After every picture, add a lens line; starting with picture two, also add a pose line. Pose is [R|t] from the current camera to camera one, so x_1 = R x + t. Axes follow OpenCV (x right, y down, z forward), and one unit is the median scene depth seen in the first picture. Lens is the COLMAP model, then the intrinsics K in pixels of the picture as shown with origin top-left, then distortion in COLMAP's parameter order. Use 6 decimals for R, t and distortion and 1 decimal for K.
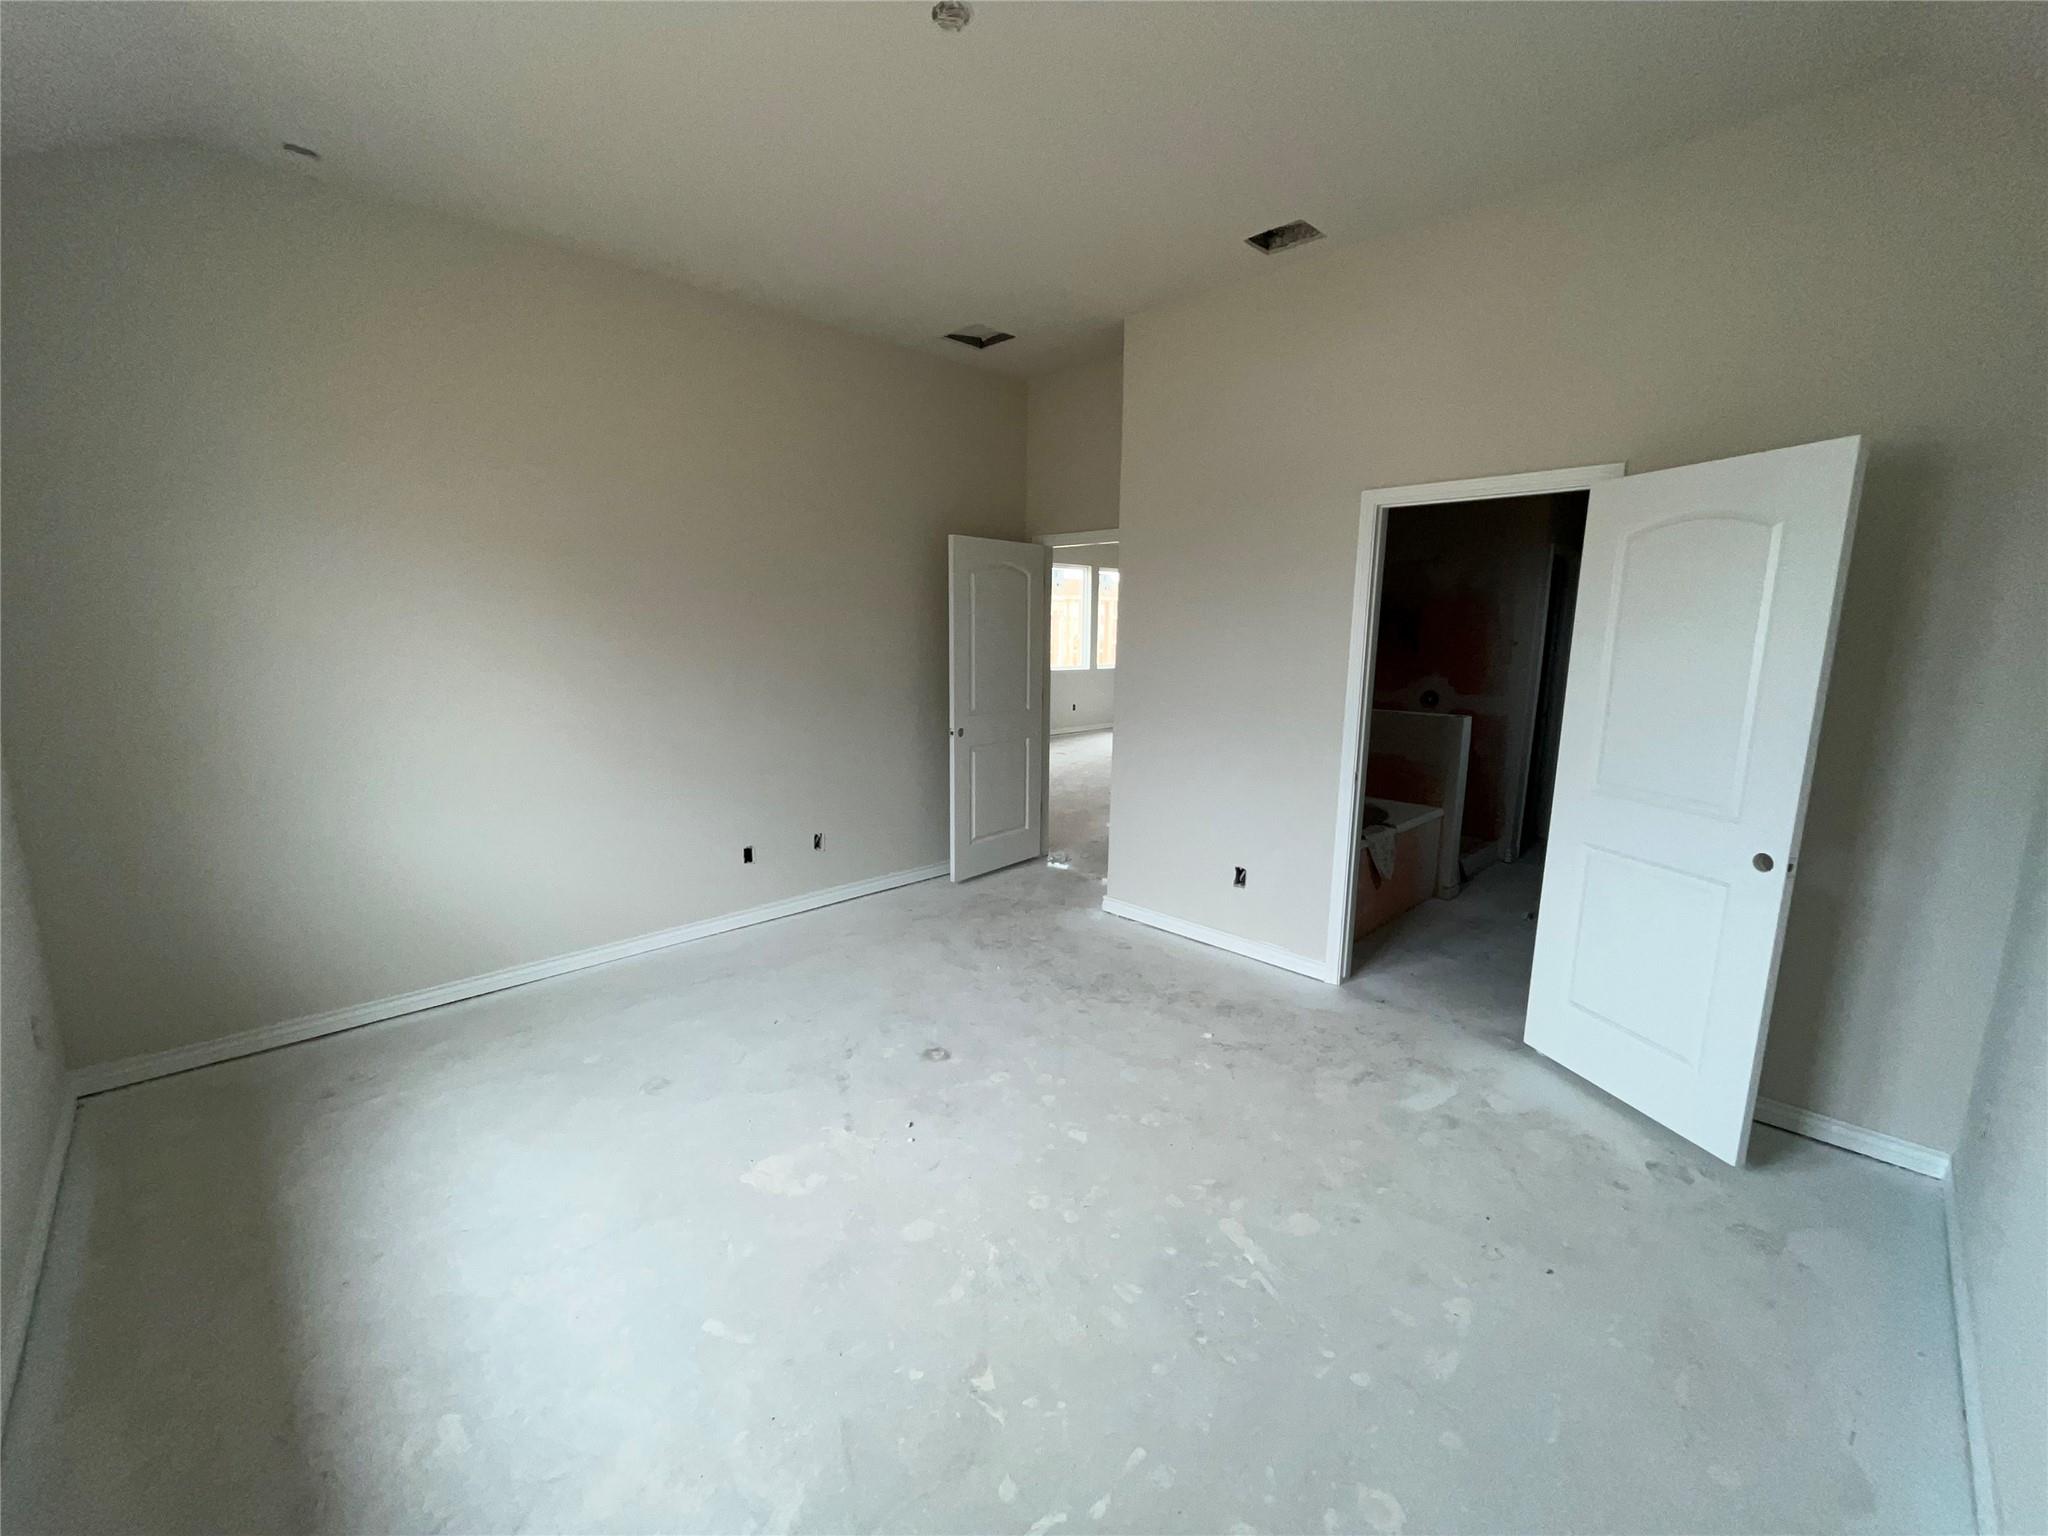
lens RADIAL K [[830.4, 0, 1024.0], [0, 830.4, 768.0], [0, 0, 1]] dist [-0.001127, -0.000369]
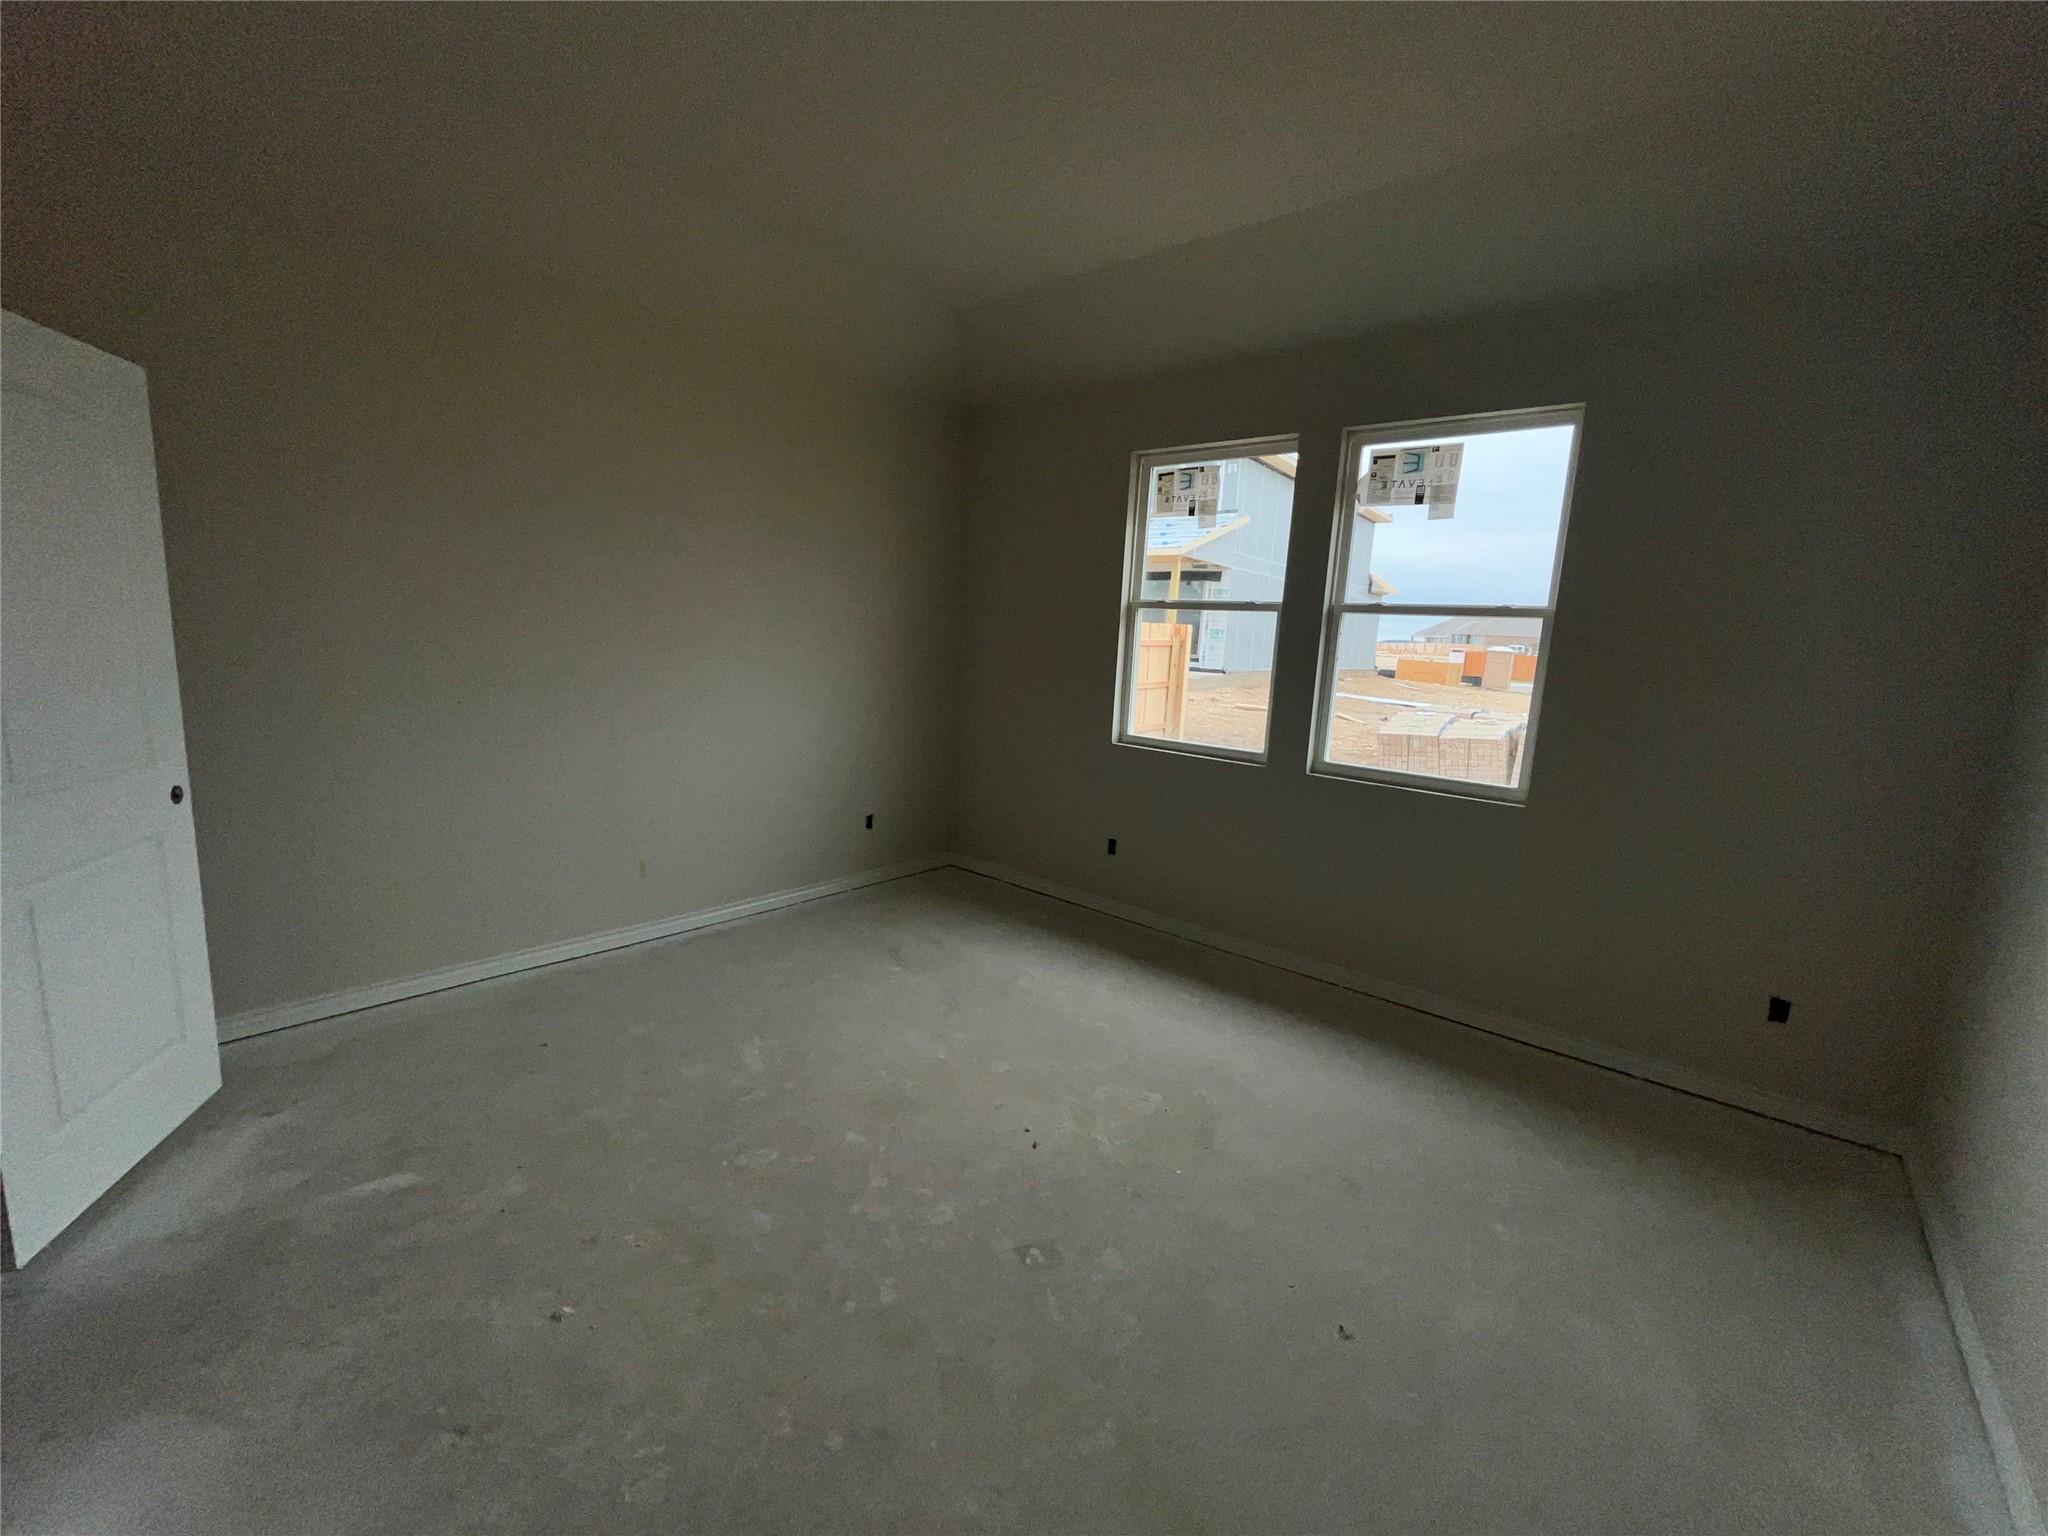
lens RADIAL K [[714.6, 0, 1037.5], [0, 714.6, 717.4], [0, 0, 1]] dist [-0.000292, -0.000047]
pose [[-0.993147, -0.041061, -0.109418, -0.028875], [-0.072502, 0.950777, 0.301273, -0.254853], [0.091662, 0.307142, -0.947239, 1.556185]]
